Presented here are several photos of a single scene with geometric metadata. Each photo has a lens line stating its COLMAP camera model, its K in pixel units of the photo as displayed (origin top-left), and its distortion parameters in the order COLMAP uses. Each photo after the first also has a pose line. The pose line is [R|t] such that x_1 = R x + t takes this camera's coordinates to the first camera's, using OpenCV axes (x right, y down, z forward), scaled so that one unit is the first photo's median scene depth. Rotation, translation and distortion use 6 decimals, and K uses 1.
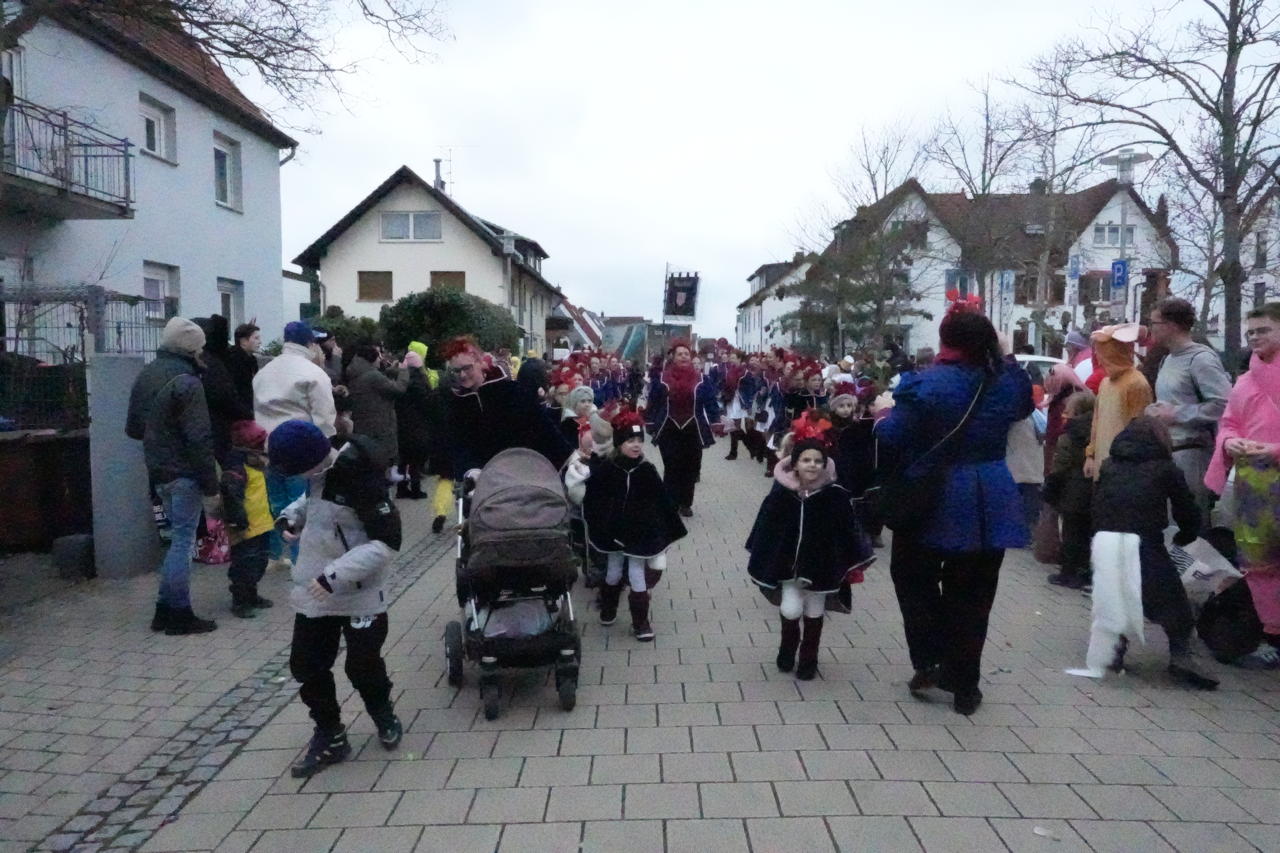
lens RADIAL K [[865.7, 0, 637.0], [0, 865.7, 415.8], [0, 0, 1]] dist [-0.004043, -0.000560]
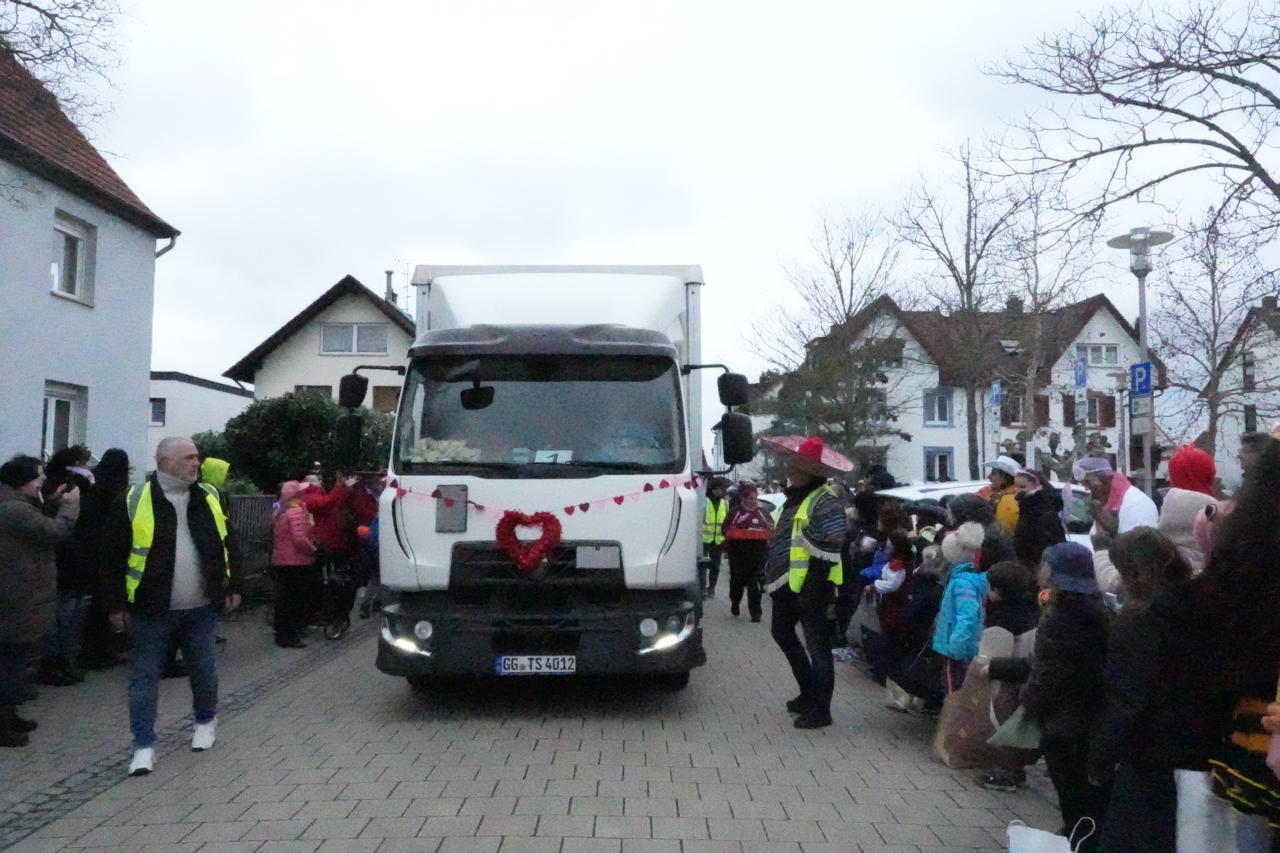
lens RADIAL K [[865.7, 0, 634.6], [0, 865.7, 431.3], [0, 0, 1]] dist [-0.004043, -0.000560]
pose [[0.999828, 0.006419, 0.017390, 0.040186], [-0.004243, 0.992475, -0.122378, -0.008850], [-0.018044, 0.122283, 0.992331, 0.116260]]
